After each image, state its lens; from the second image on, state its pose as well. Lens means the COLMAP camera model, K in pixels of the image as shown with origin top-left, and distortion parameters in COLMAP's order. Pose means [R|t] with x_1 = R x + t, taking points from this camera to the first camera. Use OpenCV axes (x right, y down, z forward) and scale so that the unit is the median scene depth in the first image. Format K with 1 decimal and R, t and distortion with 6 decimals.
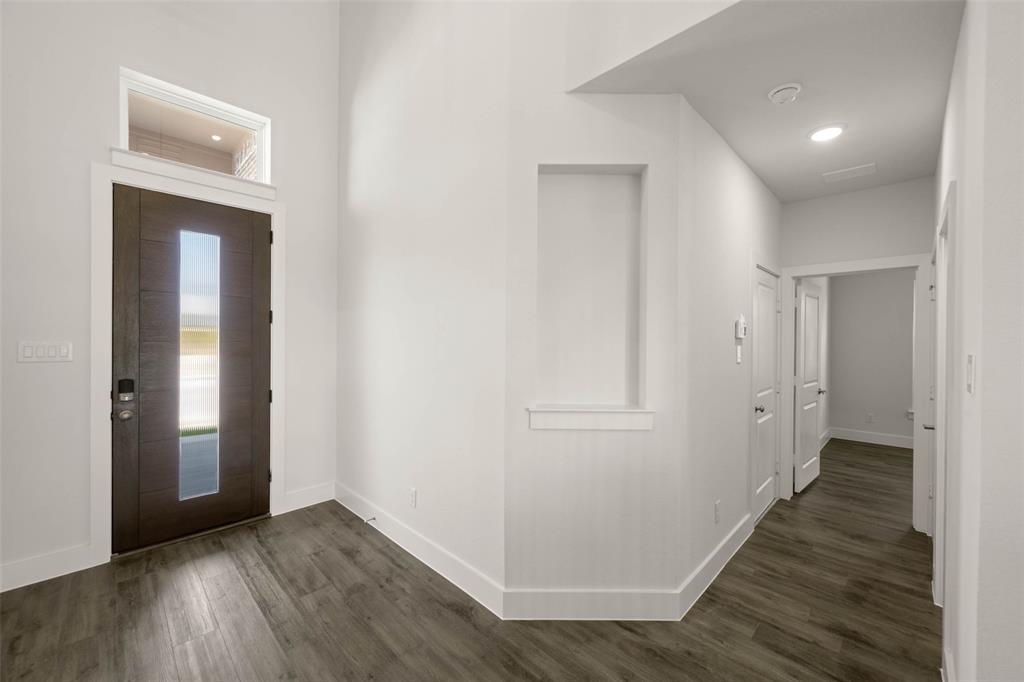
lens RADIAL K [[404.3, 0, 505.8], [0, 404.3, 340.2], [0, 0, 1]] dist [0.001096, 0.000343]
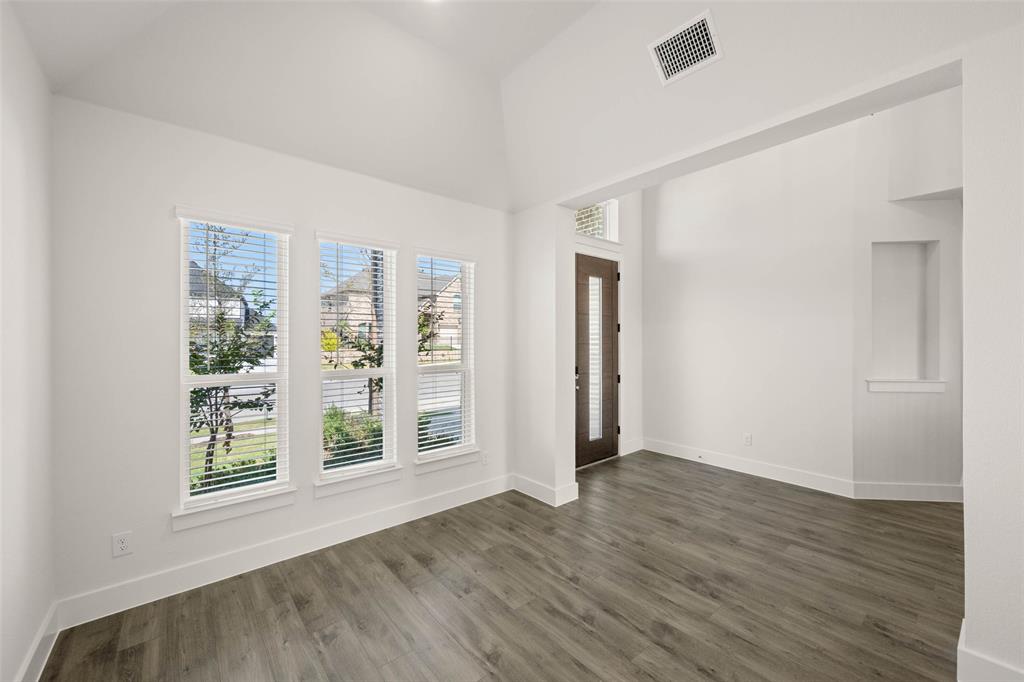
lens RADIAL K [[404.3, 0, 512.2], [0, 404.3, 335.2], [0, 0, 1]] dist [0.001096, 0.000343]
pose [[0.994959, -0.004855, -0.100168, -0.909530], [0.002982, 0.999818, -0.018837, 0.001145], [0.100241, 0.018443, 0.994792, -0.641088]]
